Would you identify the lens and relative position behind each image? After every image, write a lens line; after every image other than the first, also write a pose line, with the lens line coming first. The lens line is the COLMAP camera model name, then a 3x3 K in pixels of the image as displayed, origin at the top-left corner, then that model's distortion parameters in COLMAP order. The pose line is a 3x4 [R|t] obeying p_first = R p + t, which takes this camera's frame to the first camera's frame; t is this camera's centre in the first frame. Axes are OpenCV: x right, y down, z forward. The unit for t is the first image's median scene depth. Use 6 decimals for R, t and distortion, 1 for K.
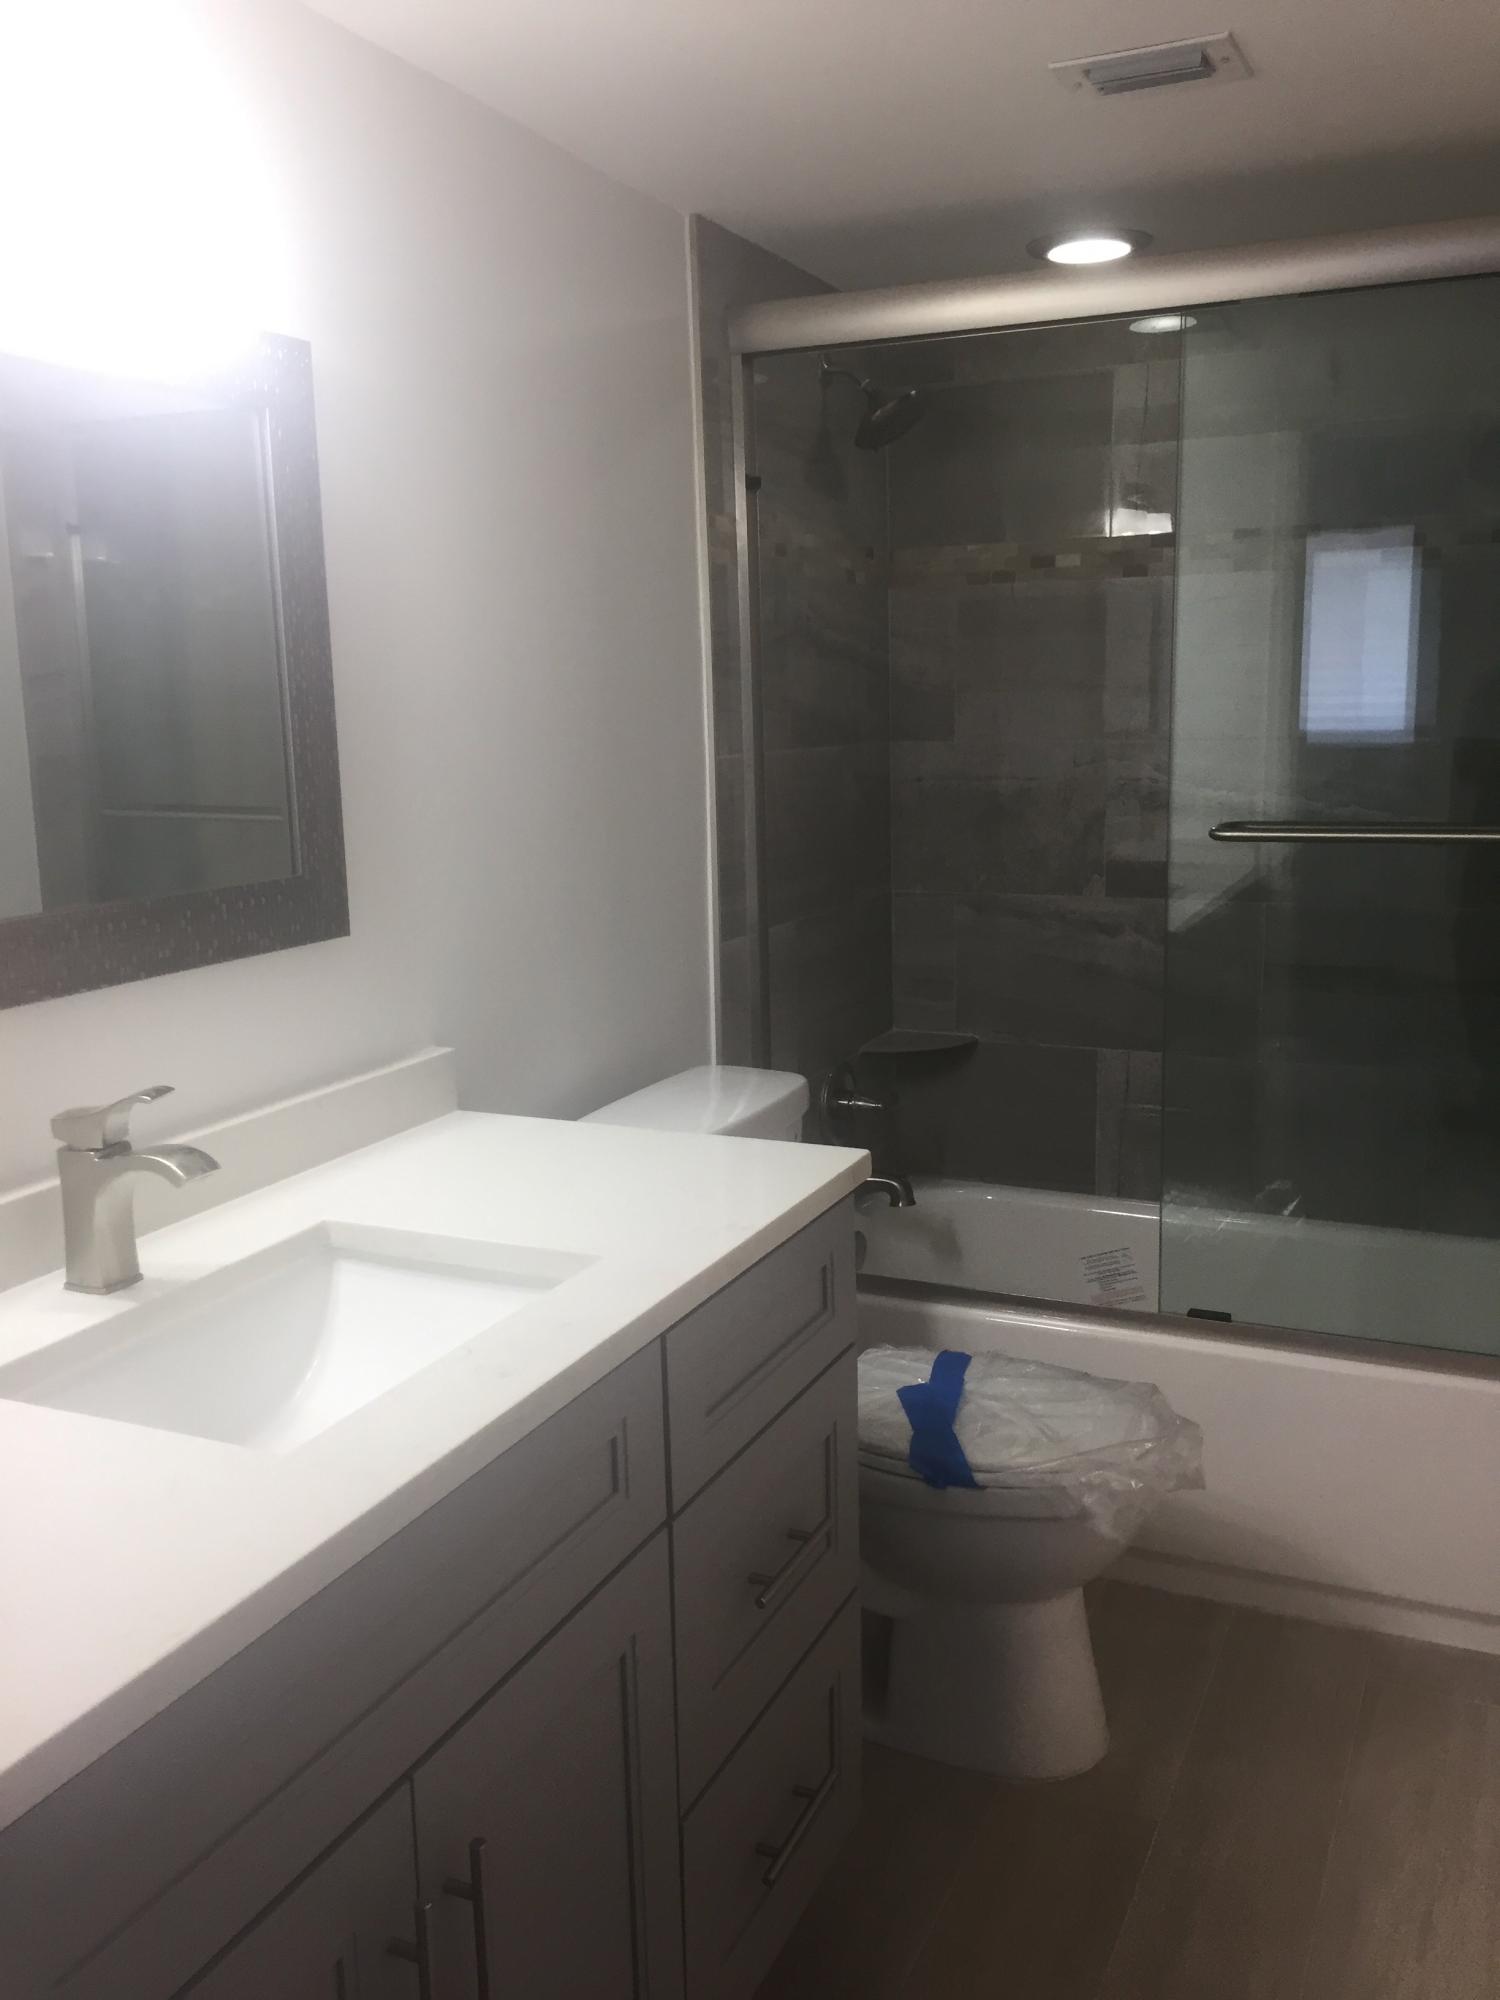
lens RADIAL K [[1713.6, 0, 752.3], [0, 1713.6, 1009.4], [0, 0, 1]] dist [0.063206, -0.075377]
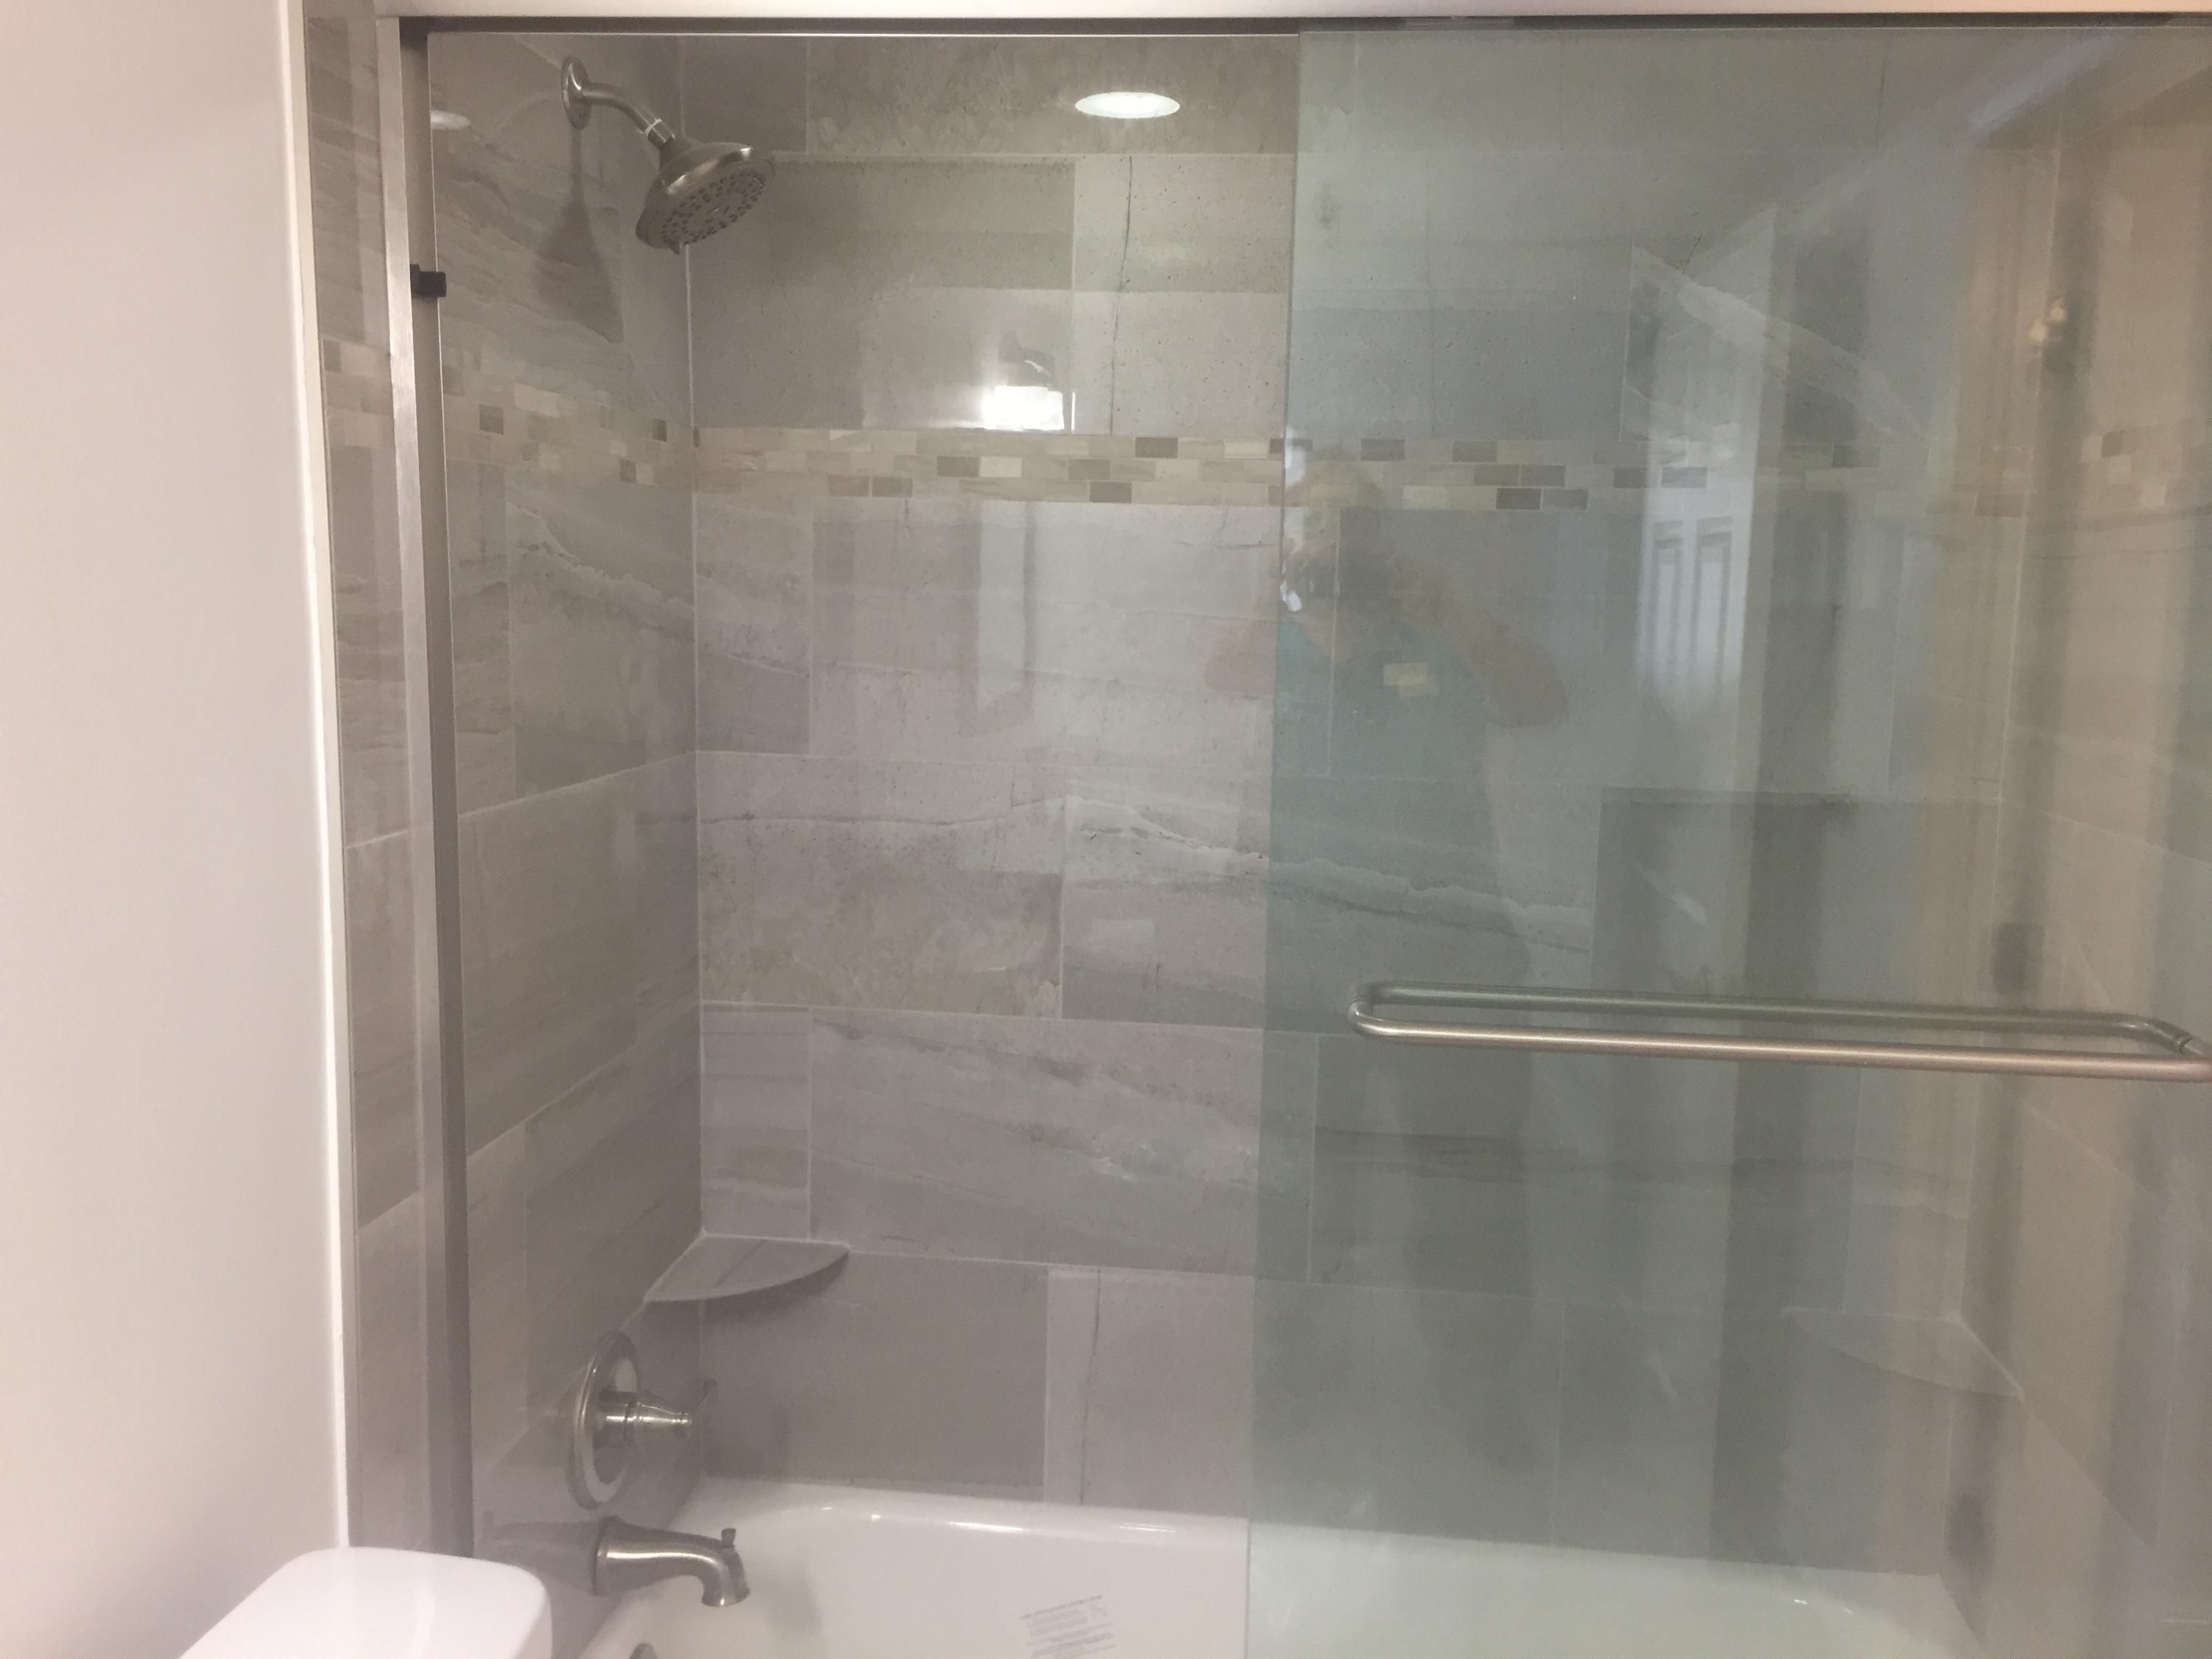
lens RADIAL K [[1895.3, 0, 1115.2], [0, 1895.3, 827.6], [0, 0, 1]] dist [0.063206, -0.075377]
pose [[0.947680, -0.000960, 0.319219, 0.010801], [0.014602, 0.999079, -0.040346, -0.116842], [-0.318887, 0.042897, 0.946822, 0.396654]]
